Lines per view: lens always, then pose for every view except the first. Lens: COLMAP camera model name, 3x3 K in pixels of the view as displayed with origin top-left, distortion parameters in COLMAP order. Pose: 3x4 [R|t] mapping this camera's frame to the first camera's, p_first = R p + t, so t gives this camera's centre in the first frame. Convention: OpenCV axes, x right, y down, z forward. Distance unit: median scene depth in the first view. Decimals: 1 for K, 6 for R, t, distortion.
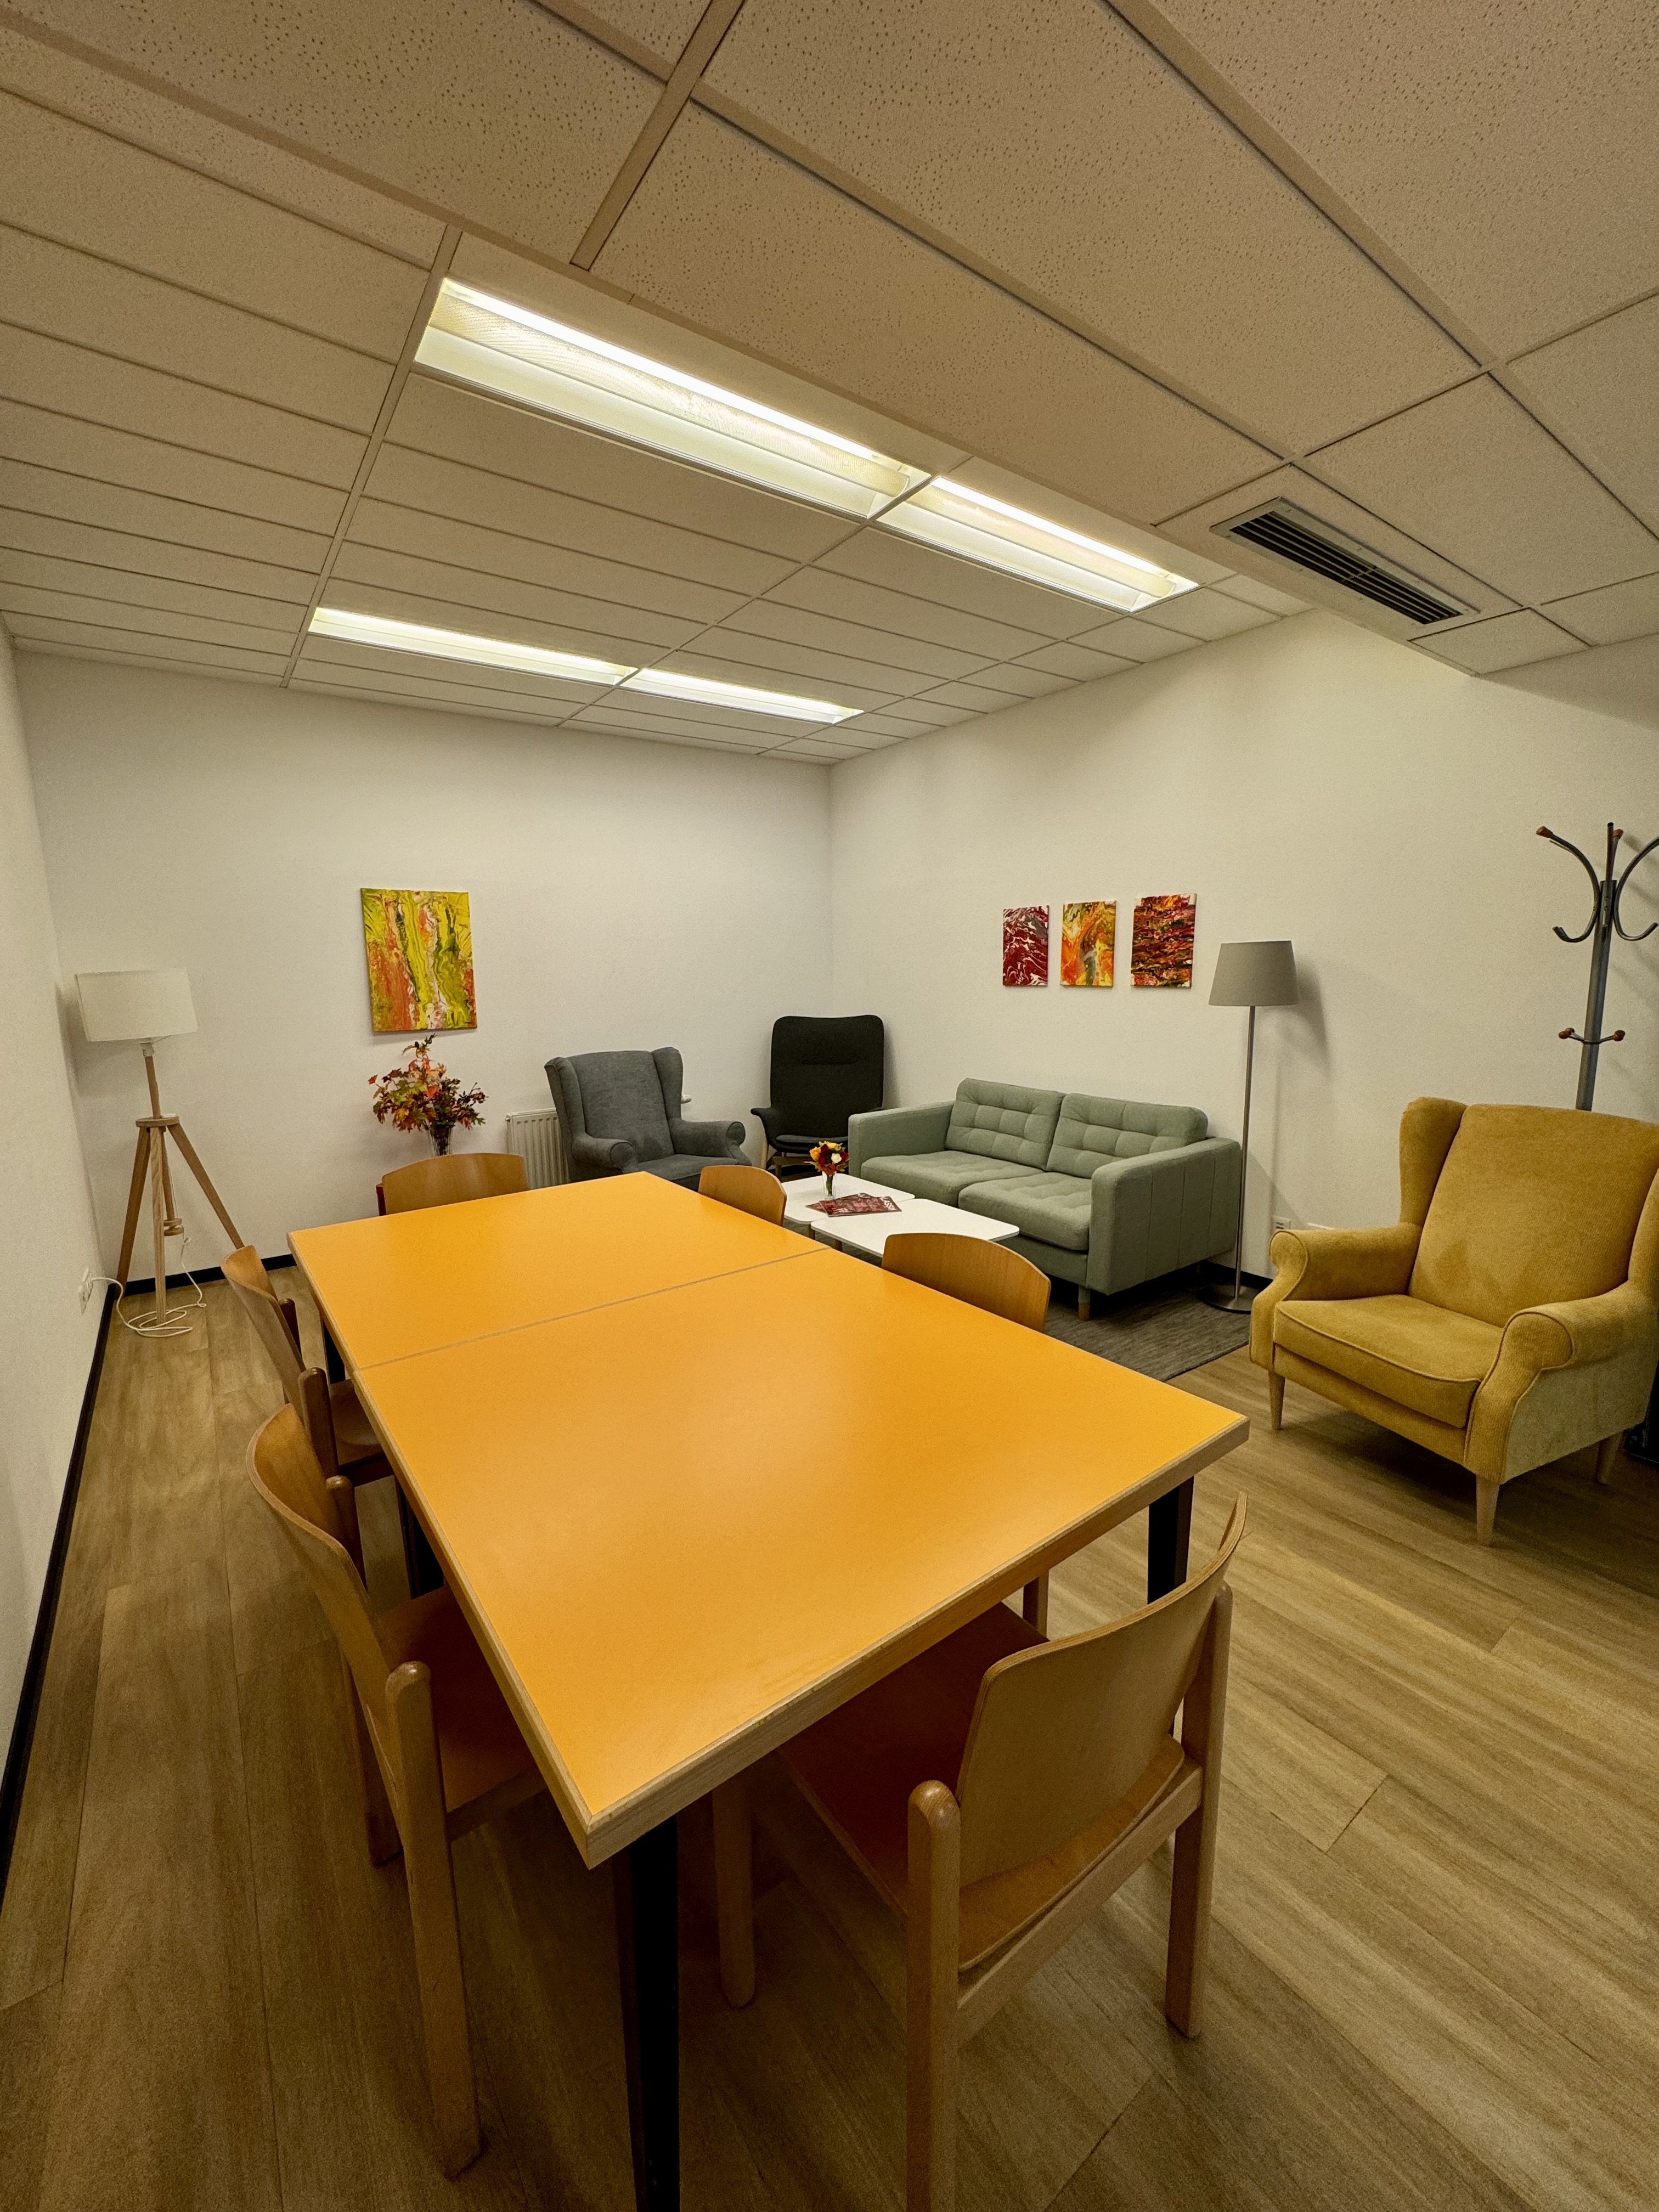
lens RADIAL K [[886.8, 0, 830.6], [0, 886.8, 1107.6], [0, 0, 1]] dist [-0.002979, 0.001173]
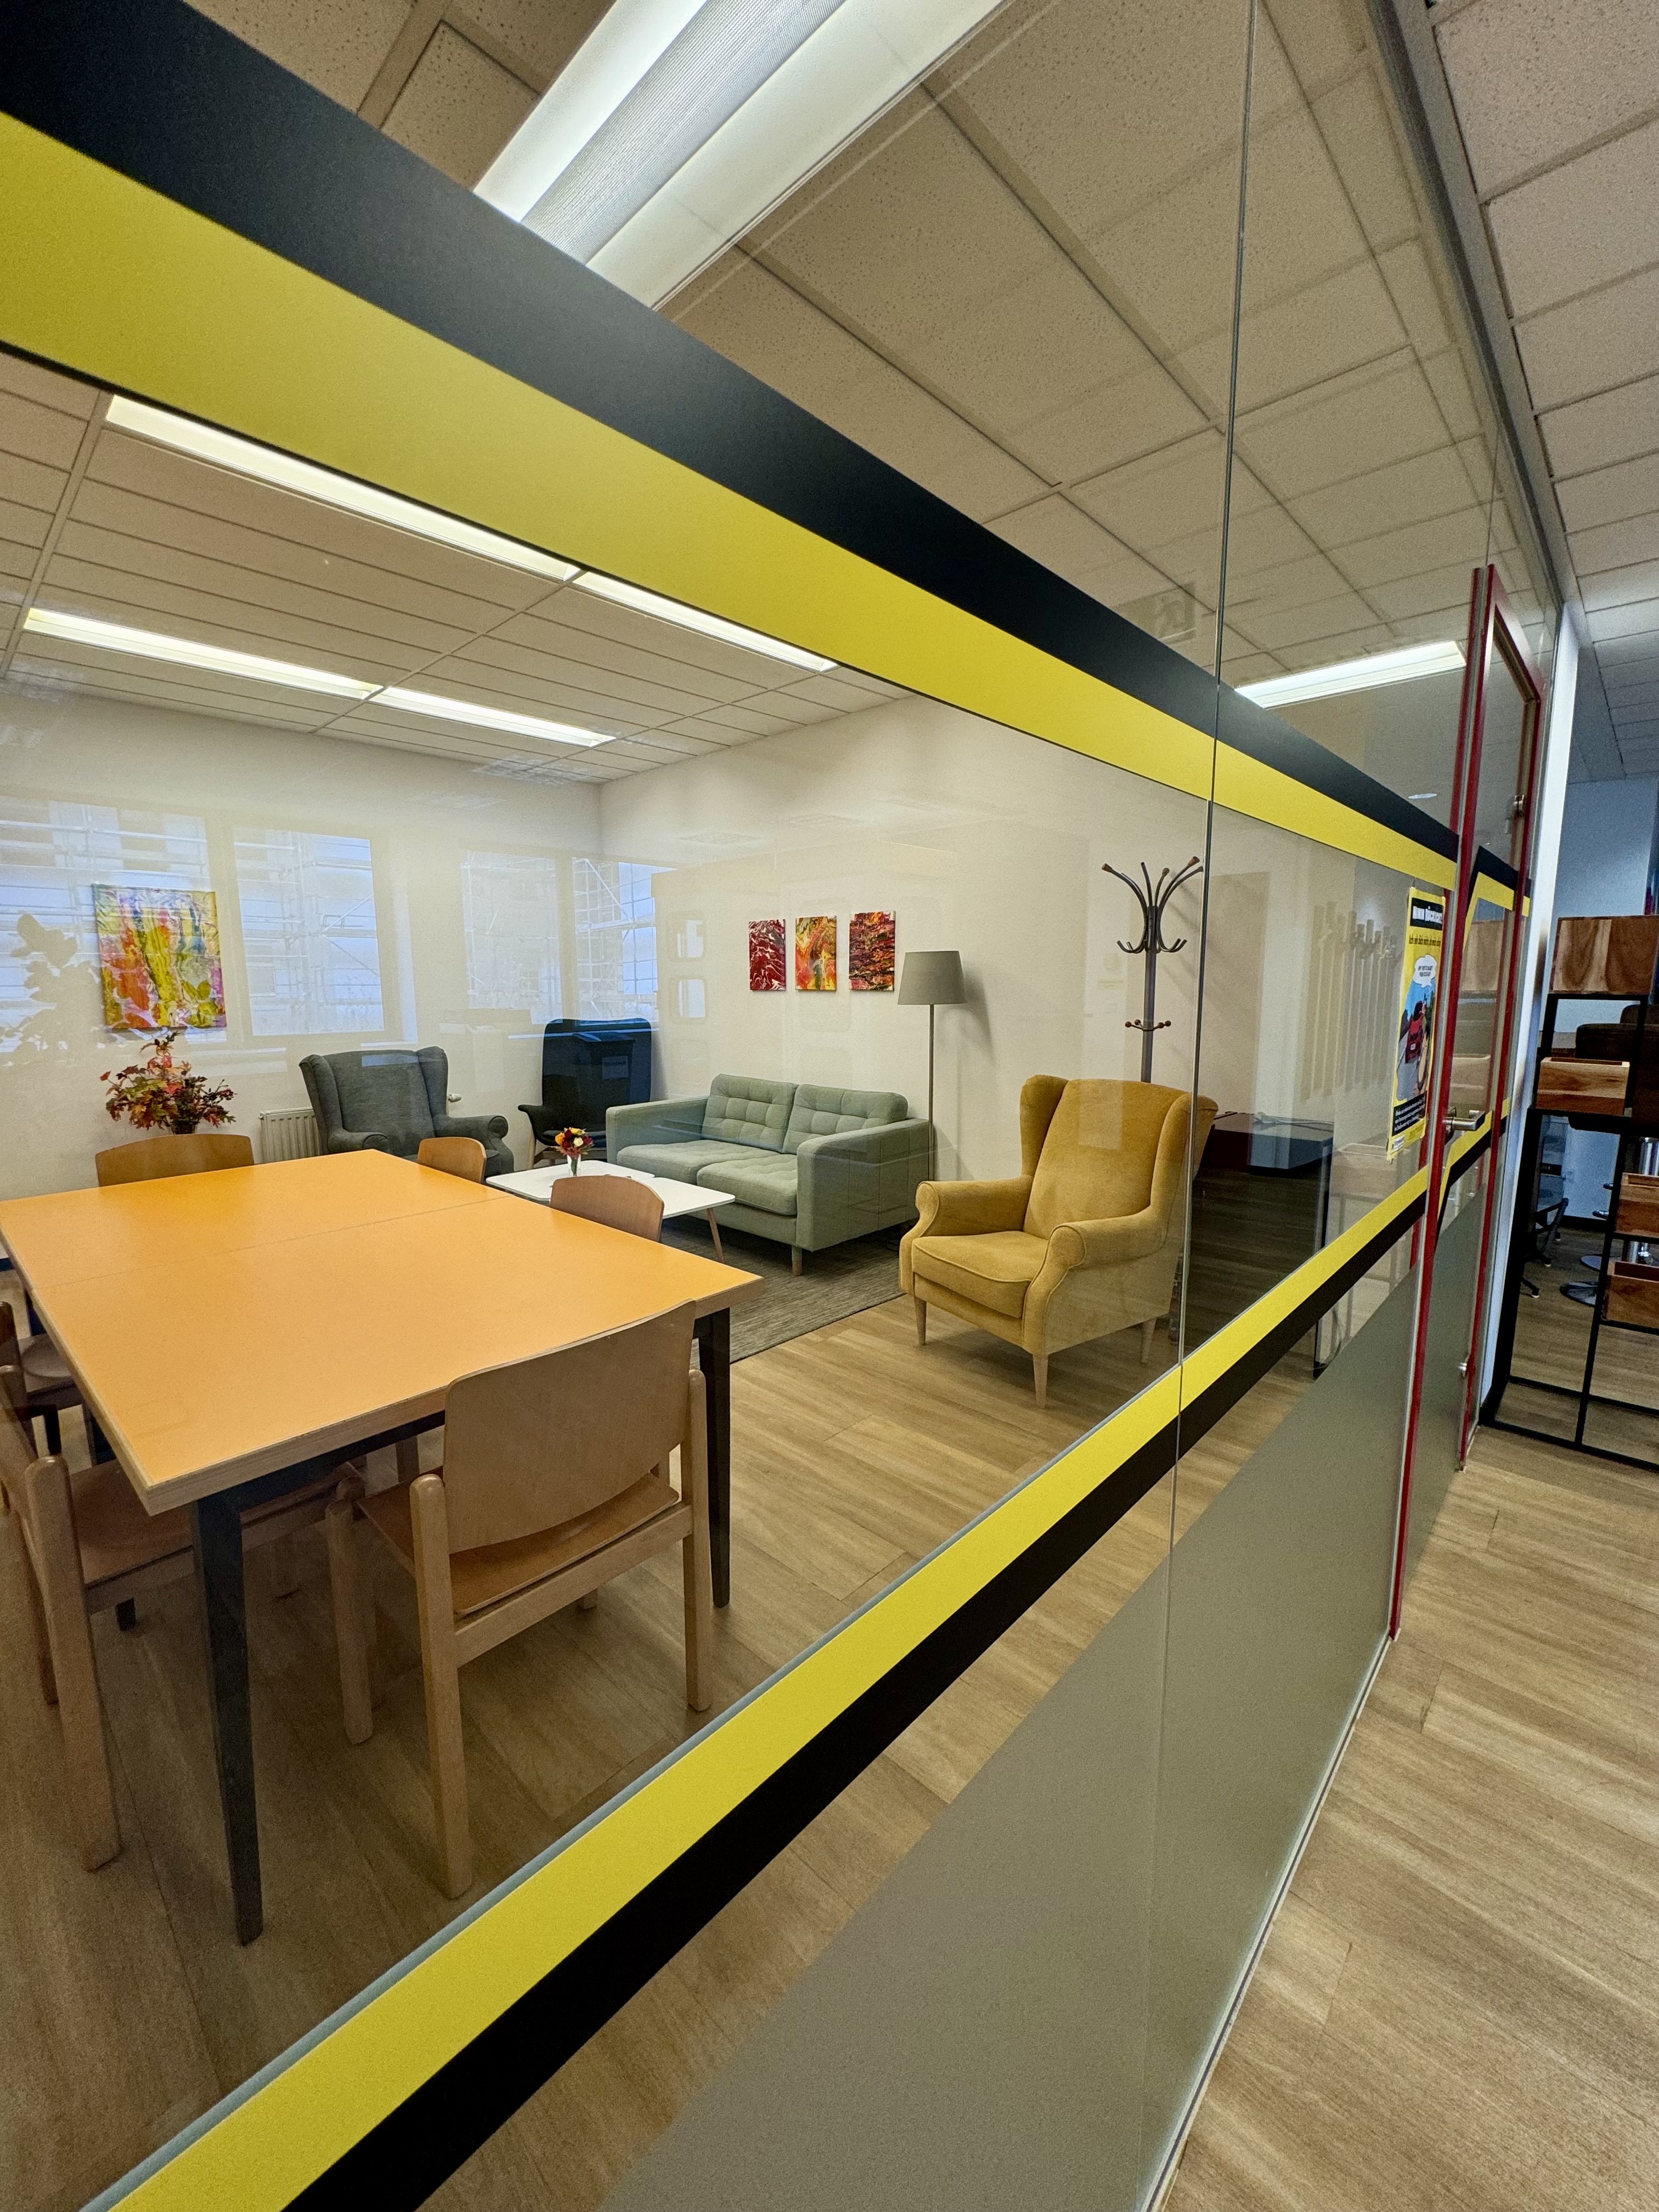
lens RADIAL K [[886.8, 0, 830.8], [0, 886.8, 1107.9], [0, 0, 1]] dist [-0.002979, 0.001173]
pose [[0.983495, -0.013049, 0.180464, 0.114388], [0.016528, 0.999705, -0.017789, 0.039021], [-0.180178, 0.020478, 0.983421, -0.134302]]
